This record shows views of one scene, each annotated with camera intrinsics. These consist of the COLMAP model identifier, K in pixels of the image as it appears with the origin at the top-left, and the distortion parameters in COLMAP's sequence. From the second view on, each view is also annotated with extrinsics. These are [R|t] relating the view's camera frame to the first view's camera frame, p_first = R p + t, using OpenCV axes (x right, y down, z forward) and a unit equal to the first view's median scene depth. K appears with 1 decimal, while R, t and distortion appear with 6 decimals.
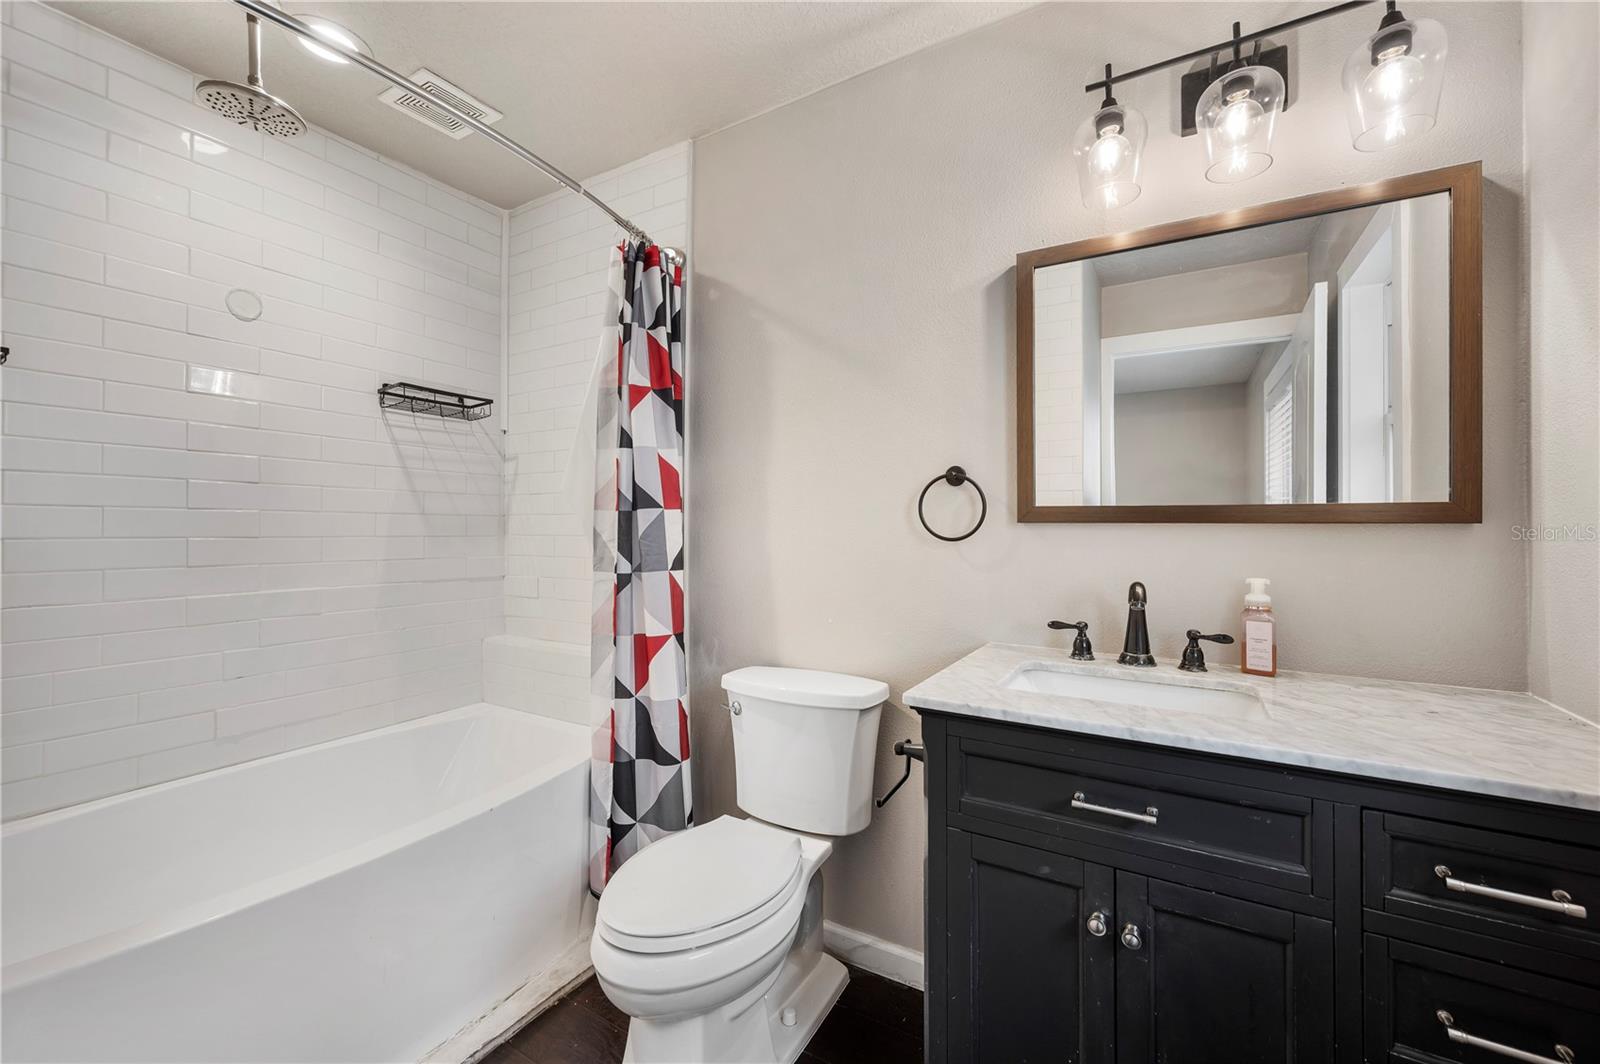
lens RADIAL K [[640.8, 0, 809.8], [0, 640.8, 536.4], [0, 0, 1]] dist [0.000100, -0.000043]
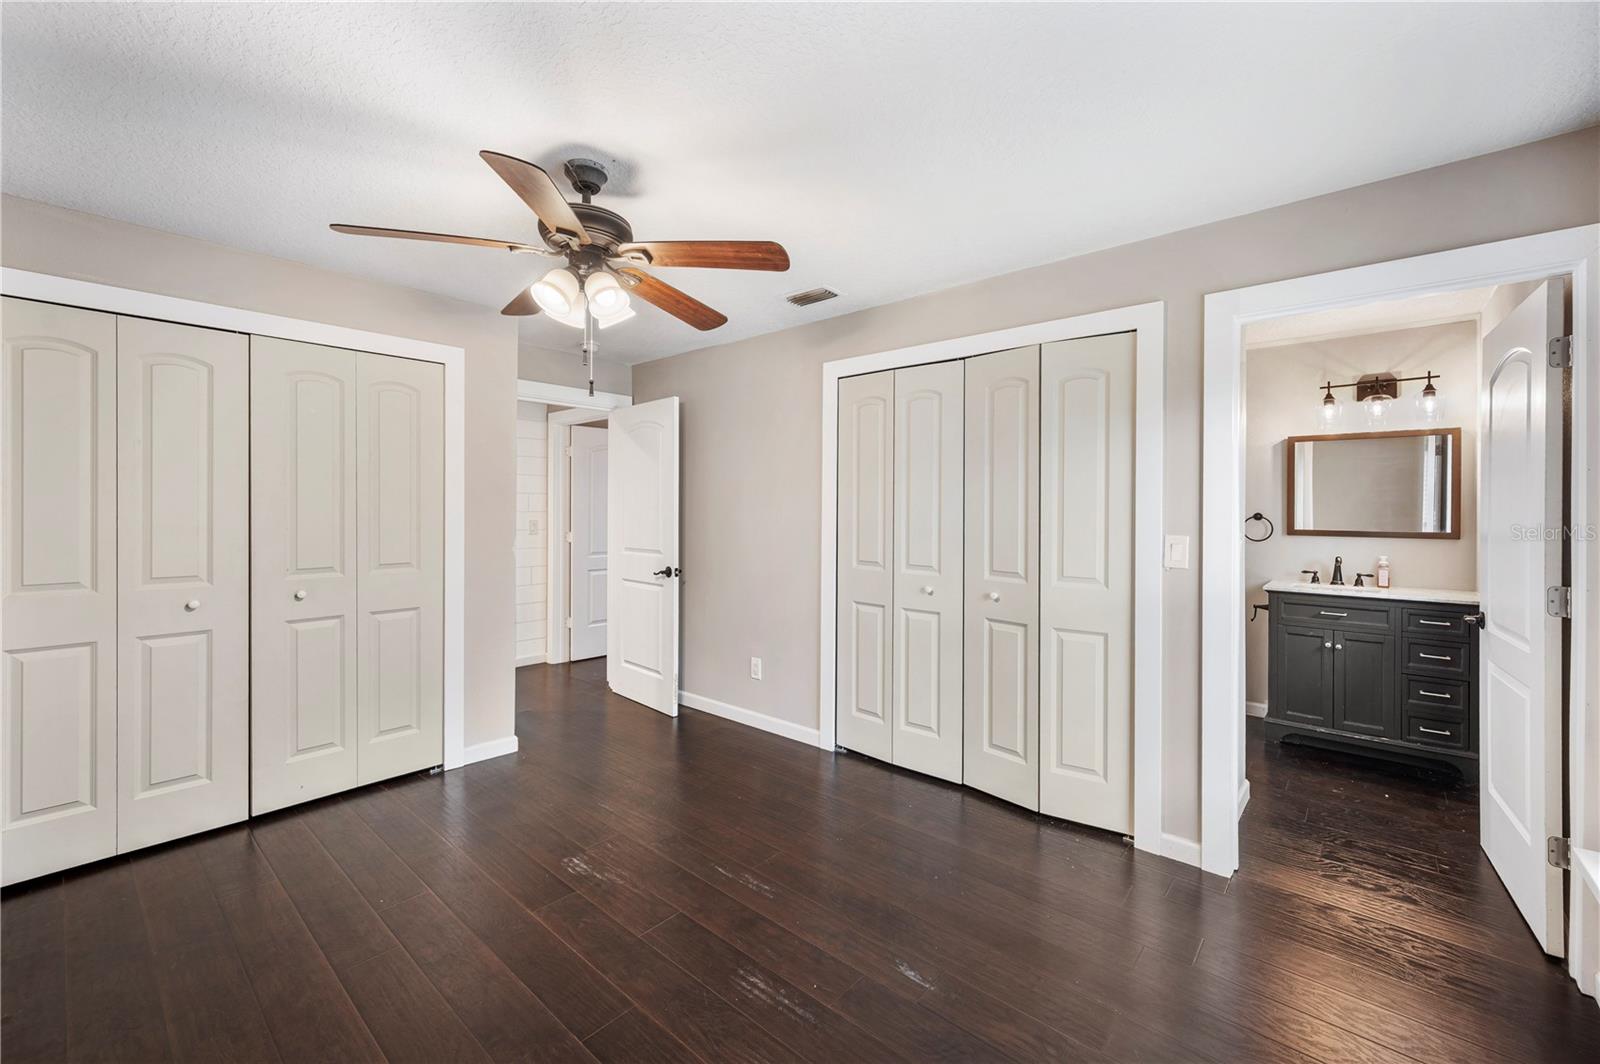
lens RADIAL K [[644.4, 0, 807.2], [0, 644.4, 525.3], [0, 0, 1]] dist [-0.003496, -0.000226]
pose [[0.983516, 0.013826, -0.180292, -1.387173], [-0.014407, 0.999894, -0.001914, -0.033743], [0.180246, 0.004480, 0.983611, -2.398457]]
